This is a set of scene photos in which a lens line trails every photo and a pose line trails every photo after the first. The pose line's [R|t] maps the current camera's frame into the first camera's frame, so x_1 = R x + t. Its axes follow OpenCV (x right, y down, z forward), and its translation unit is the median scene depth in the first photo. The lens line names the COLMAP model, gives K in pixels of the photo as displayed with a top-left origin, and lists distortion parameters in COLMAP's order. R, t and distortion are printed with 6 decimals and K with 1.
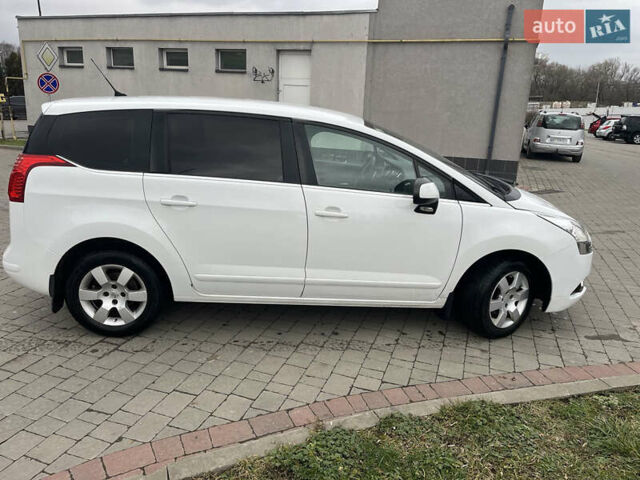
lens RADIAL K [[477.4, 0, 320.0], [0, 477.4, 241.2], [0, 0, 1]] dist [0.095852, -0.127040]
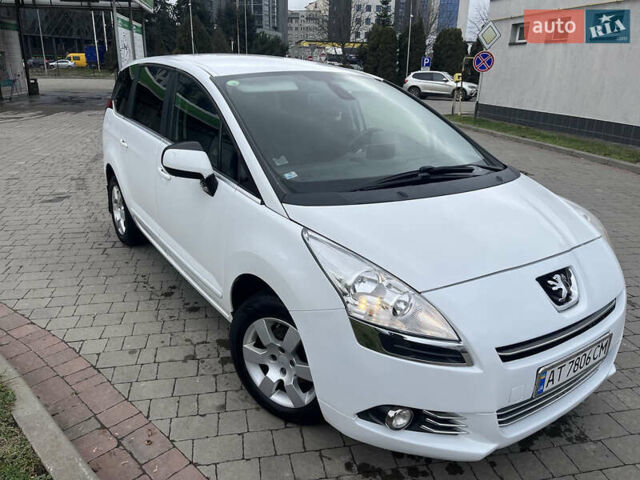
lens RADIAL K [[477.4, 0, 320.0], [0, 477.4, 241.2], [0, 0, 1]] dist [0.095852, -0.127040]
pose [[0.507128, 0.267072, -0.819447, 0.964620], [-0.242188, 0.956626, 0.161899, -0.154821], [0.827143, 0.116357, 0.549814, 0.744819]]
